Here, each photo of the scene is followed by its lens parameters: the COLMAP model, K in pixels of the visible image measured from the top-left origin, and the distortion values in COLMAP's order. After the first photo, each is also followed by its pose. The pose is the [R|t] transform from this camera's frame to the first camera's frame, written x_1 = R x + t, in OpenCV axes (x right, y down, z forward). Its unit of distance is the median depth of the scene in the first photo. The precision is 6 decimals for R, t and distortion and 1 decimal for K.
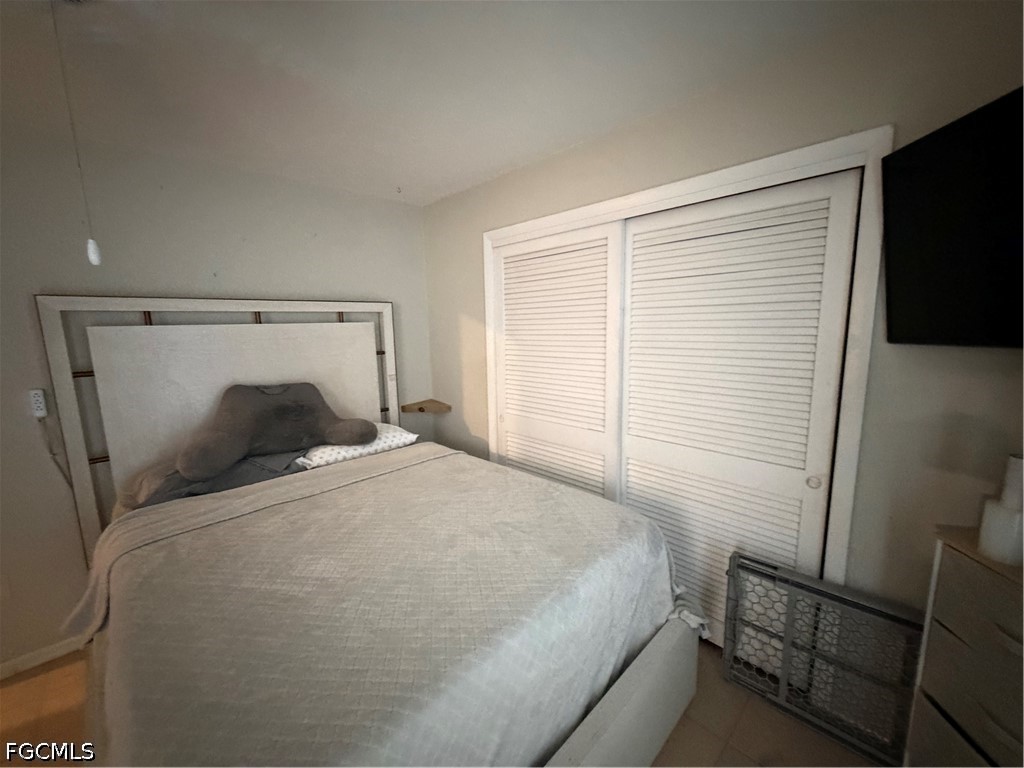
lens RADIAL K [[407.7, 0, 512.0], [0, 407.7, 385.8], [0, 0, 1]] dist [0.003604, -0.001149]
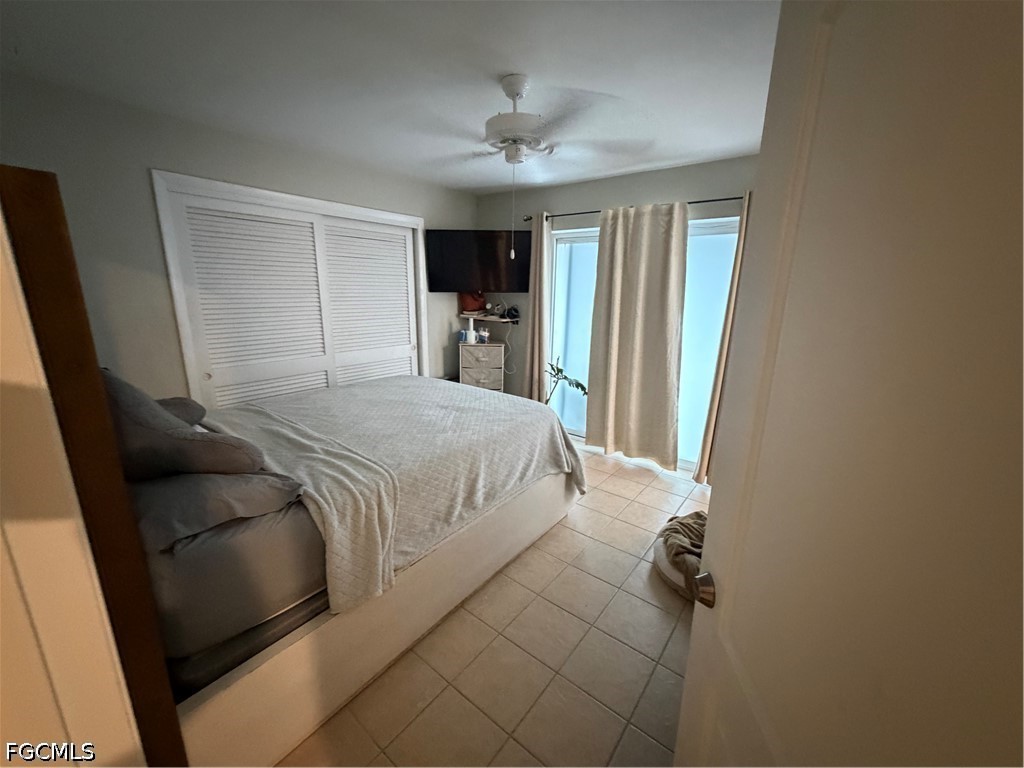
lens RADIAL K [[407.7, 0, 513.3], [0, 407.7, 385.0], [0, 0, 1]] dist [0.003604, -0.001149]
pose [[-0.129132, -0.210797, 0.968963, -2.254004], [0.131900, 0.964810, 0.227471, -0.052813], [-0.982816, 0.157180, -0.096784, 0.807814]]
